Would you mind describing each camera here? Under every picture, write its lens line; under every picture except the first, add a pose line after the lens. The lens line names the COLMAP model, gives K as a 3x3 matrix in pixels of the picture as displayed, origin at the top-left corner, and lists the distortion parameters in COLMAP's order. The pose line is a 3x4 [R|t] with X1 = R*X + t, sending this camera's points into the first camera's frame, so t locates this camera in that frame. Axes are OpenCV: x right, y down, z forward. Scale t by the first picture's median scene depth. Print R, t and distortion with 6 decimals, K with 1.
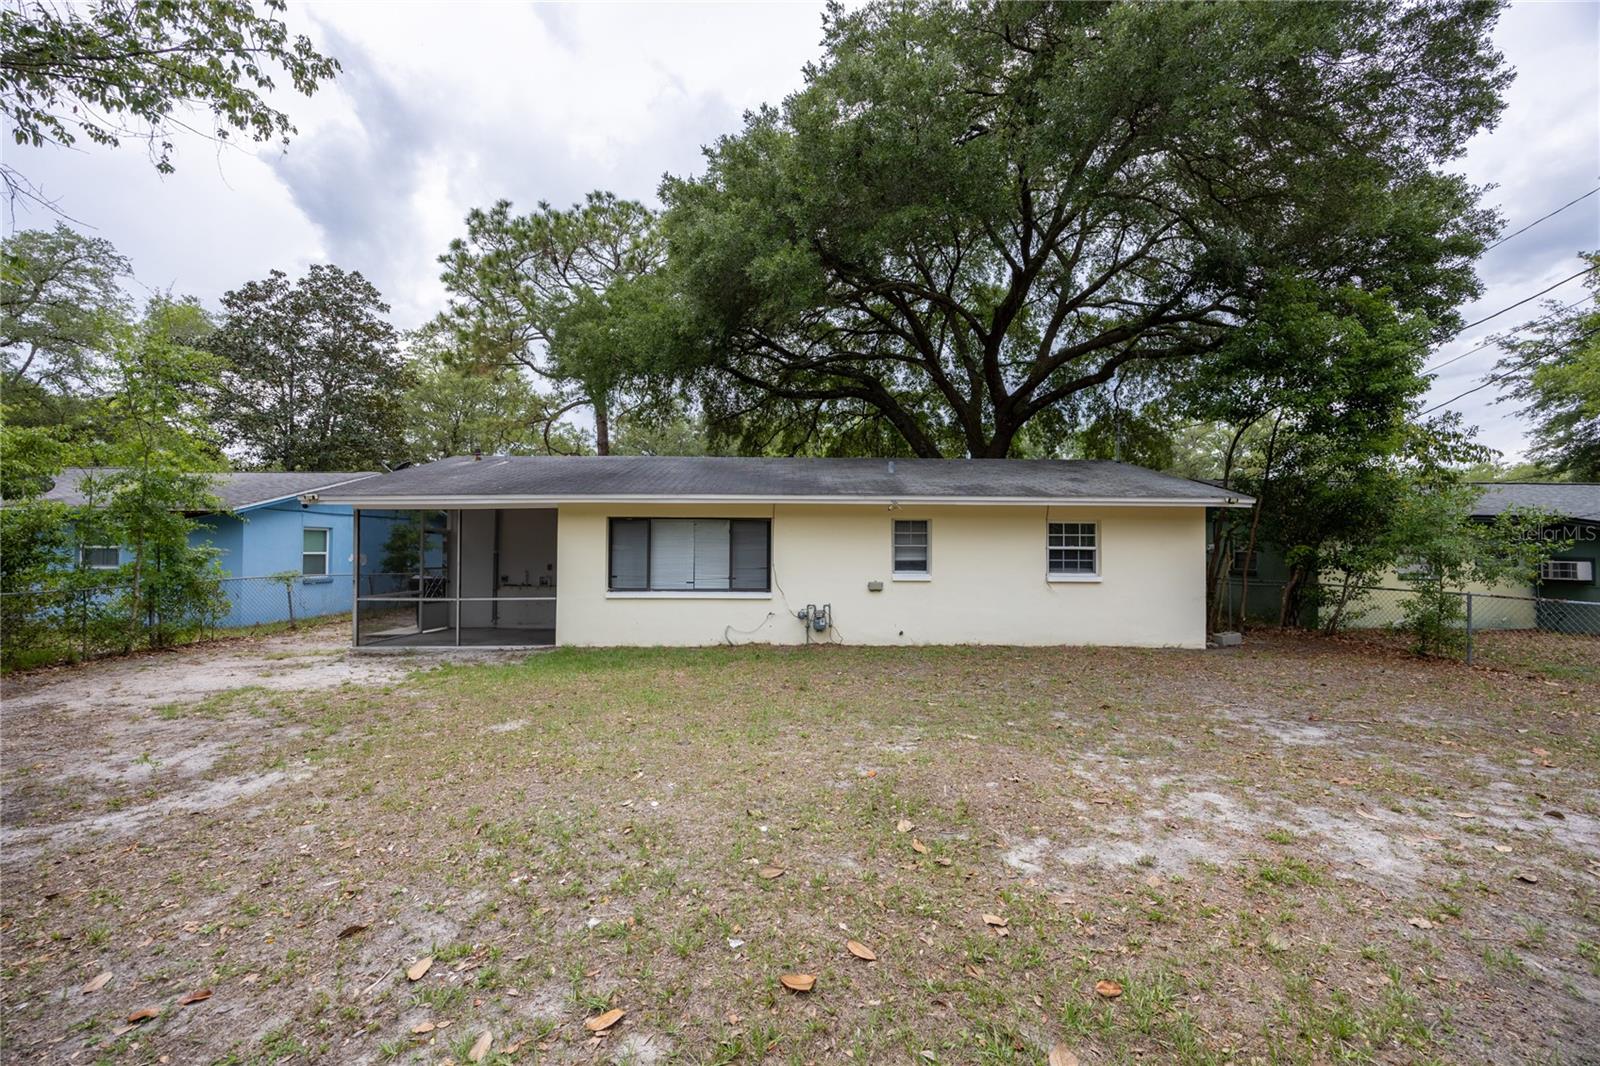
lens RADIAL K [[621.6, 0, 800.0], [0, 621.6, 533.0], [0, 0, 1]] dist [-0.001066, -0.000397]
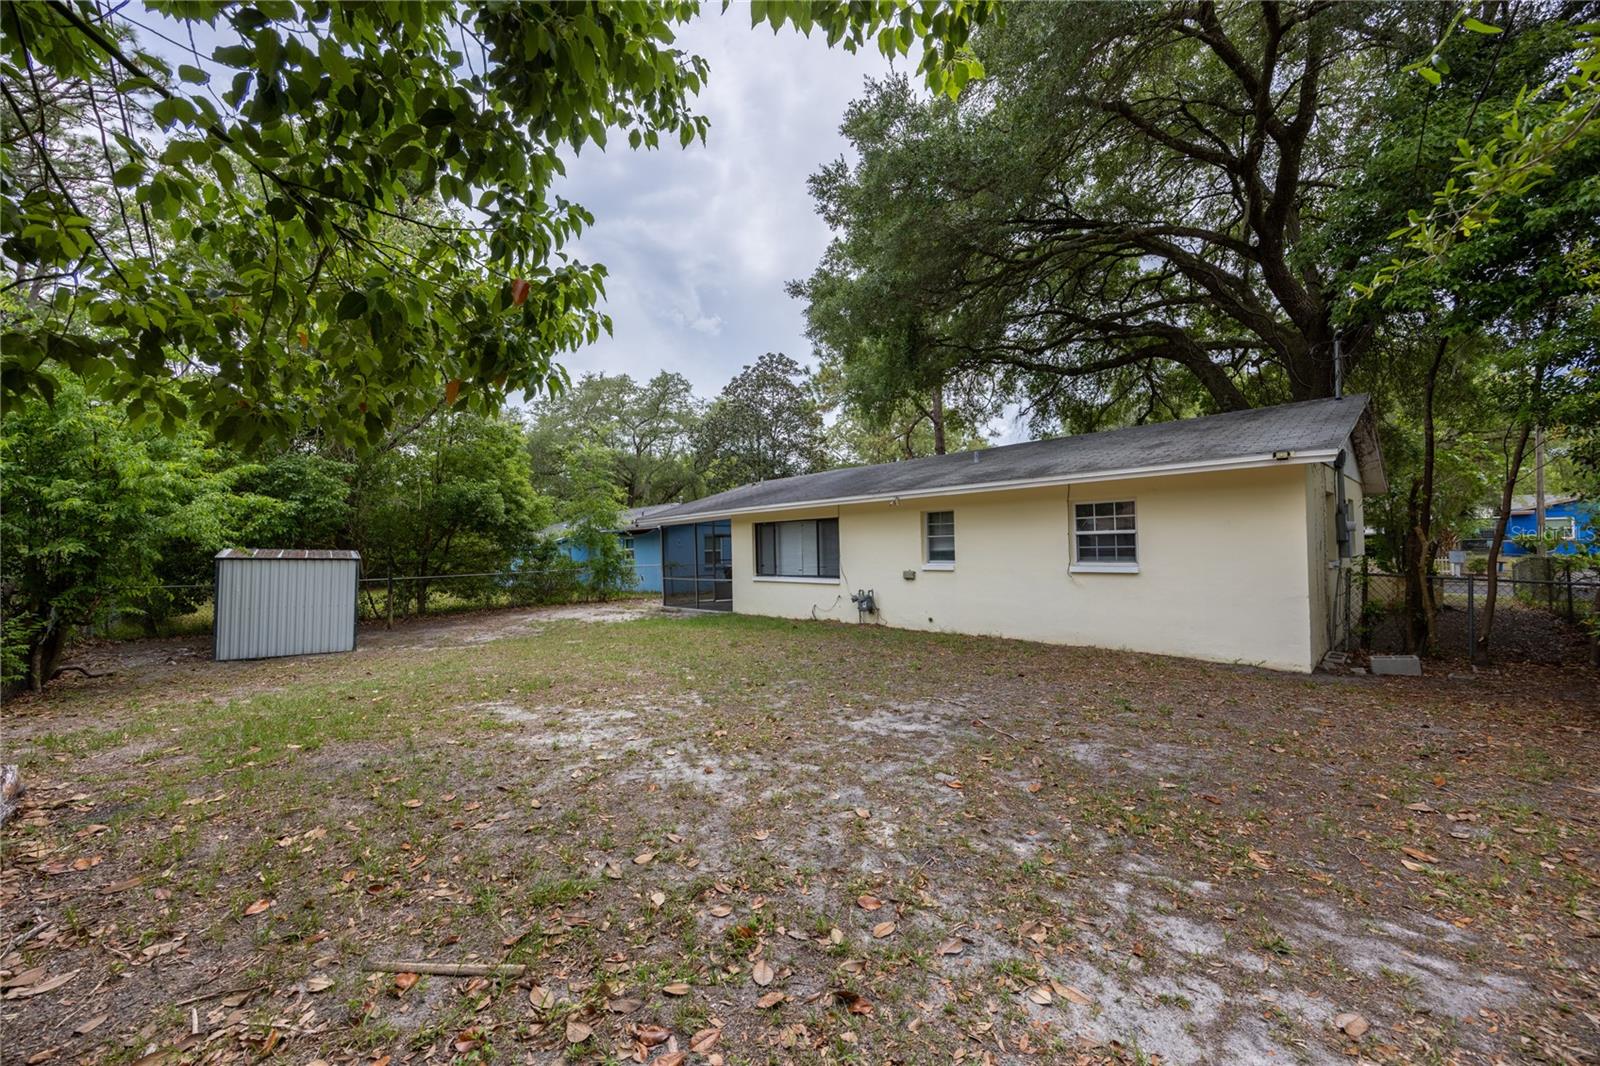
lens RADIAL K [[621.6, 0, 800.0], [0, 621.6, 533.0], [0, 0, 1]] dist [-0.001066, -0.000397]
pose [[0.670697, -0.037215, -0.740797, 0.797479], [0.047888, 0.998829, -0.006821, 0.010975], [0.740184, -0.030901, 0.671694, 0.130899]]
